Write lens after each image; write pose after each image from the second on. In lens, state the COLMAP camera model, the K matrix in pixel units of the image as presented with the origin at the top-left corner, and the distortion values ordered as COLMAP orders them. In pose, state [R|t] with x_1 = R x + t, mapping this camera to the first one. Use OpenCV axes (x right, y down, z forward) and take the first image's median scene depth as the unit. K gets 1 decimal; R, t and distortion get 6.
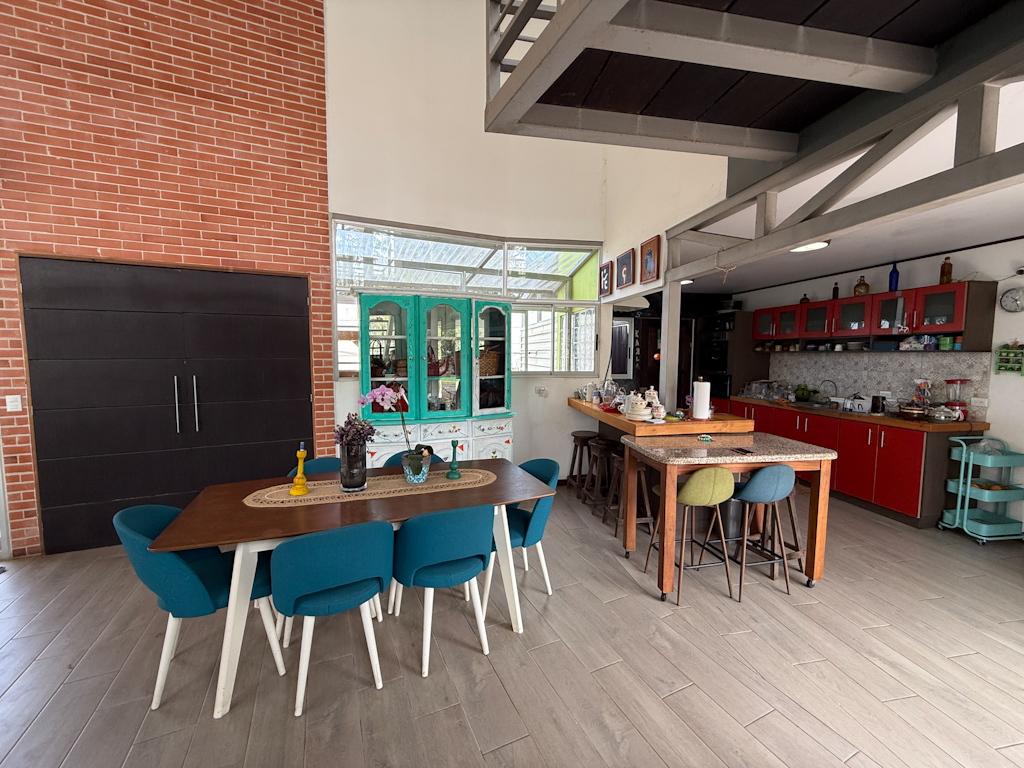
lens RADIAL K [[407.1, 0, 508.6], [0, 407.1, 384.6], [0, 0, 1]] dist [-0.000596, -0.000250]
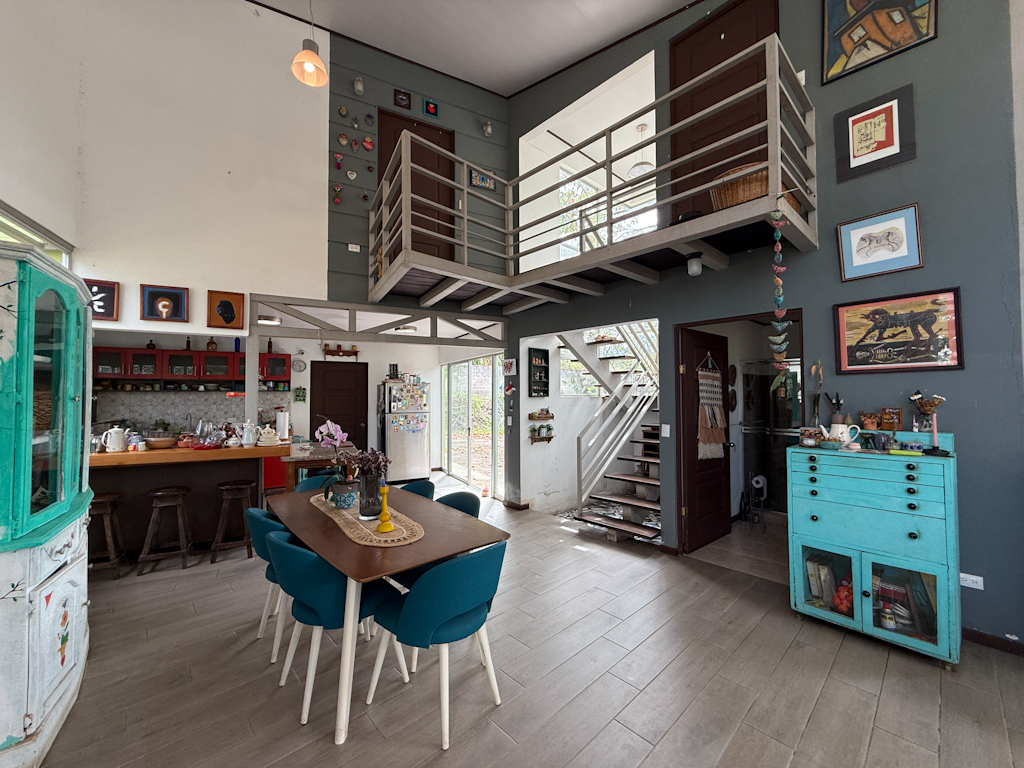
lens RADIAL K [[407.1, 0, 508.6], [0, 407.1, 384.6], [0, 0, 1]] dist [-0.000596, -0.000250]
pose [[-0.306963, 0.019424, 0.951523, -1.025510], [0.074585, 0.997208, 0.003705, -0.045979], [-0.948794, 0.072106, -0.307555, 0.654039]]
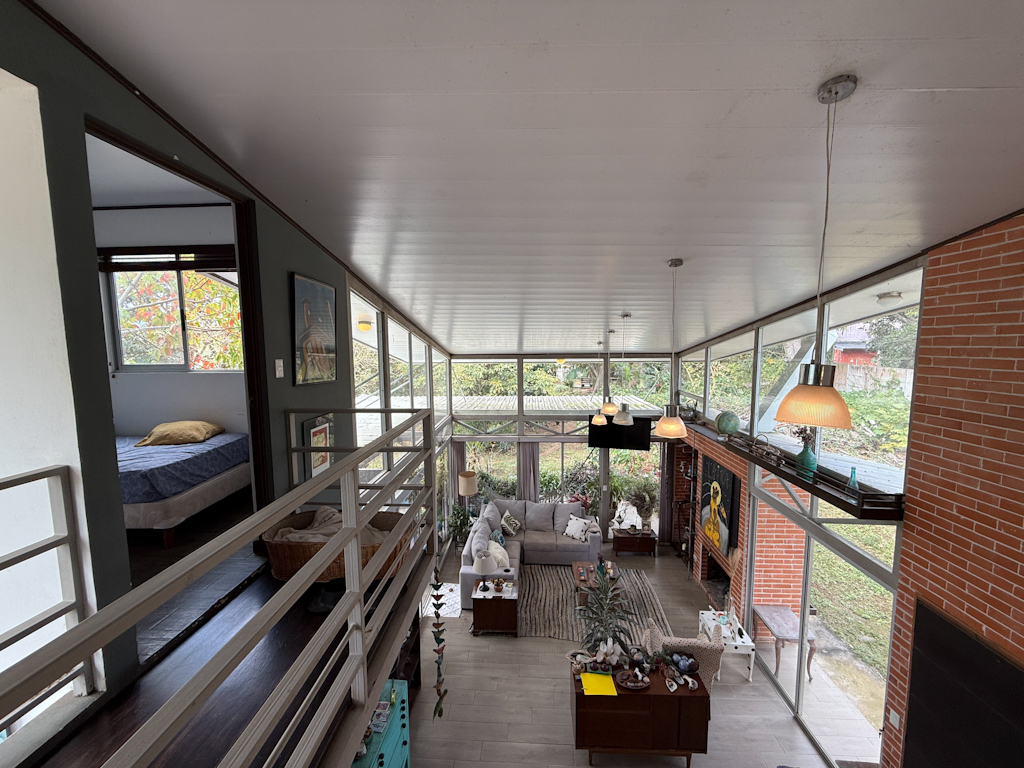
lens RADIAL K [[407.1, 0, 508.6], [0, 407.1, 384.6], [0, 0, 1]] dist [-0.000596, -0.000250]
pose [[-0.470518, 0.083803, -0.878402, 0.122597], [-0.060894, 0.990023, 0.127070, -0.783702], [0.880287, 0.113278, -0.460720, 0.426644]]
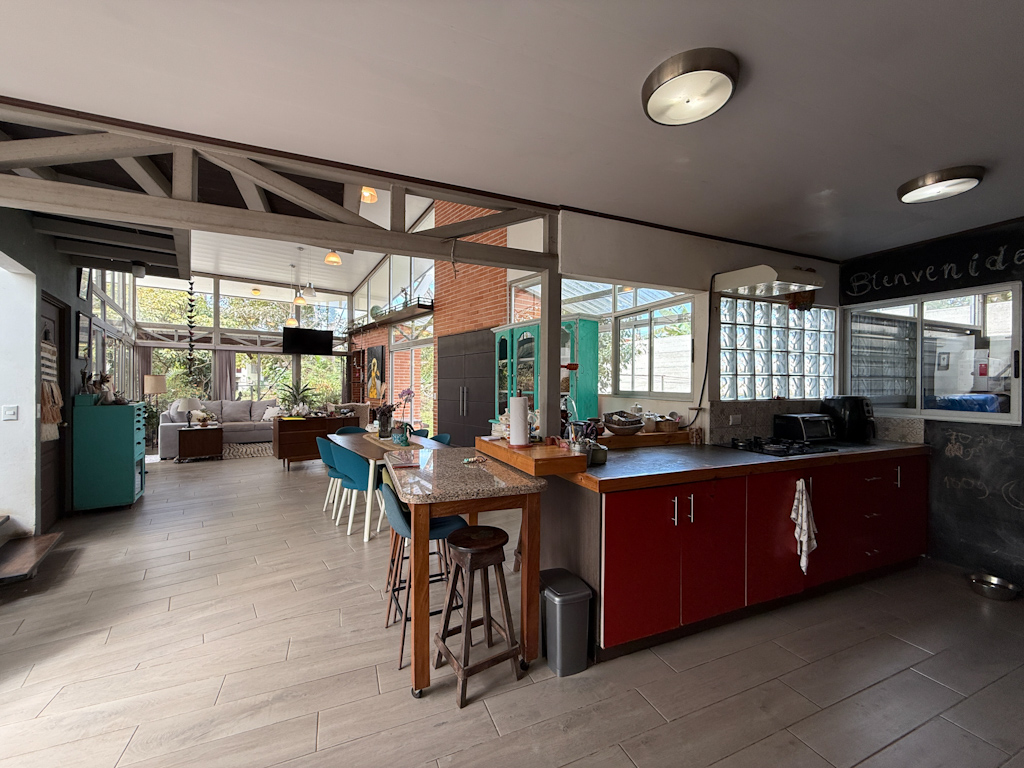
lens RADIAL K [[407.1, 0, 508.6], [0, 407.1, 384.6], [0, 0, 1]] dist [-0.000596, -0.000250]
pose [[0.218620, -0.000516, -0.975810, 1.144063], [-0.079702, 0.996649, -0.018384, -0.013048], [0.972550, 0.081793, 0.217846, 0.768048]]
